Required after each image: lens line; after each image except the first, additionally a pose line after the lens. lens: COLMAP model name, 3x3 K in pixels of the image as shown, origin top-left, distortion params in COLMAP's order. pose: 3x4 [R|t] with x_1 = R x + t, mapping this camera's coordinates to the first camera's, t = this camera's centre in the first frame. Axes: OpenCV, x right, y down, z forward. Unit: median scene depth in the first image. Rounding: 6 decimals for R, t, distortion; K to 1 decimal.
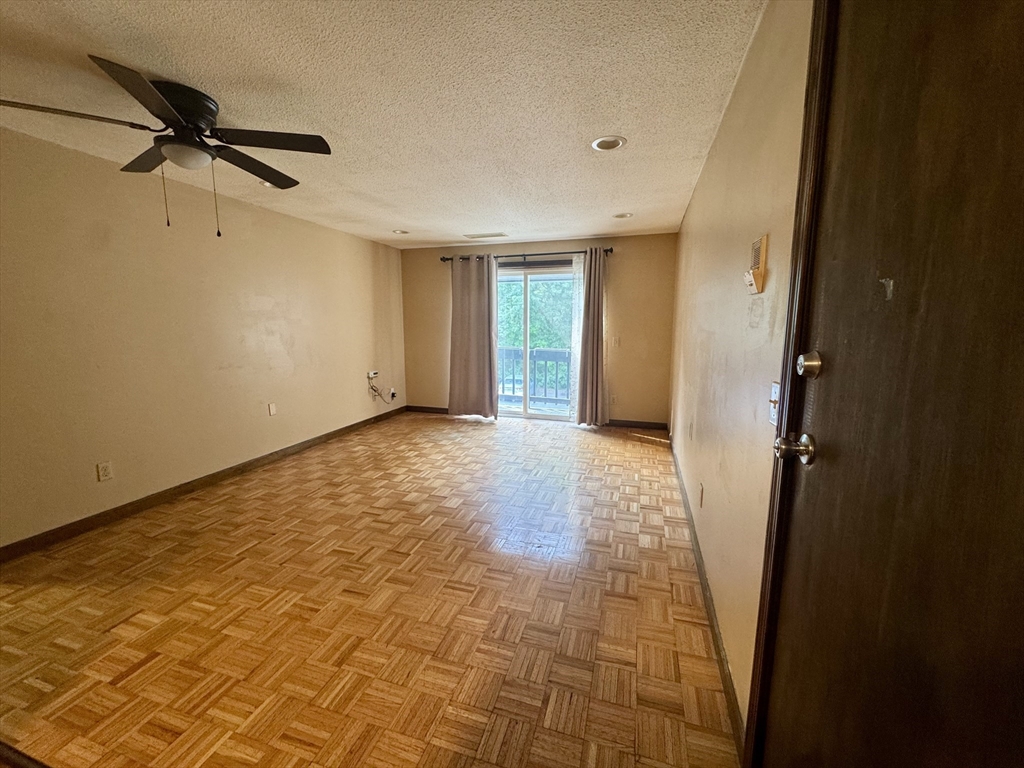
lens RADIAL K [[411.1, 0, 511.7], [0, 411.1, 382.5], [0, 0, 1]] dist [-0.000047, 0.000370]
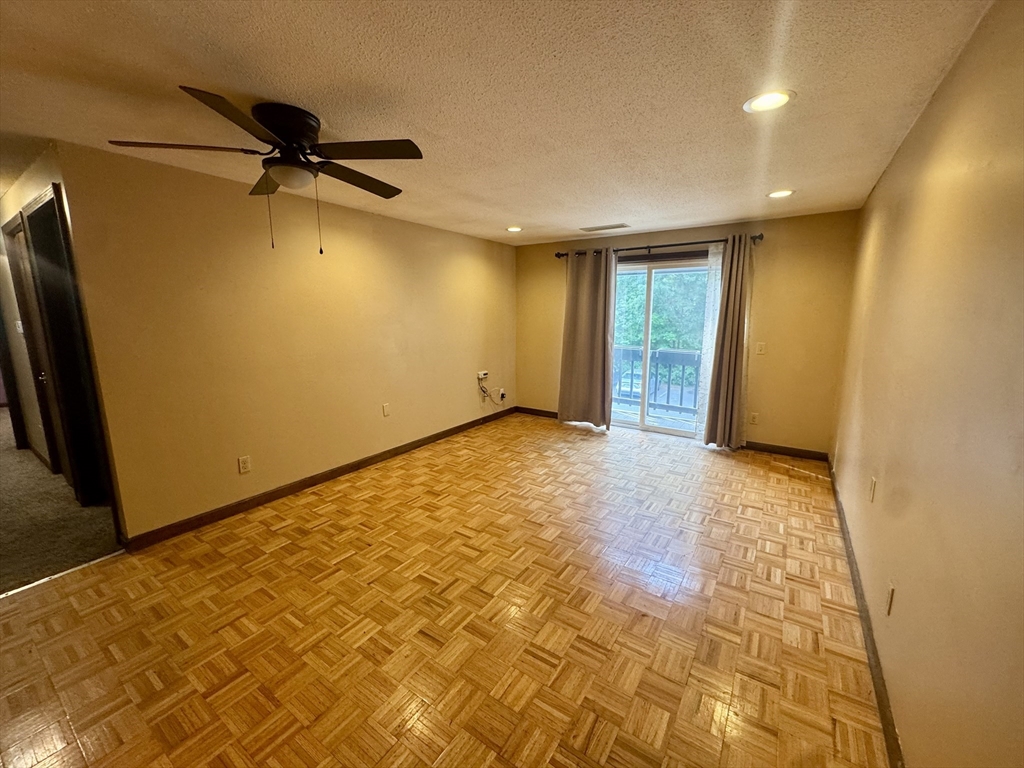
lens RADIAL K [[411.1, 0, 512.8], [0, 411.1, 382.1], [0, 0, 1]] dist [-0.000047, 0.000370]
pose [[0.958442, 0.045702, -0.281601, 0.024813], [-0.038199, 0.998755, 0.032083, -0.078857], [0.282717, -0.019993, 0.958995, 0.140791]]
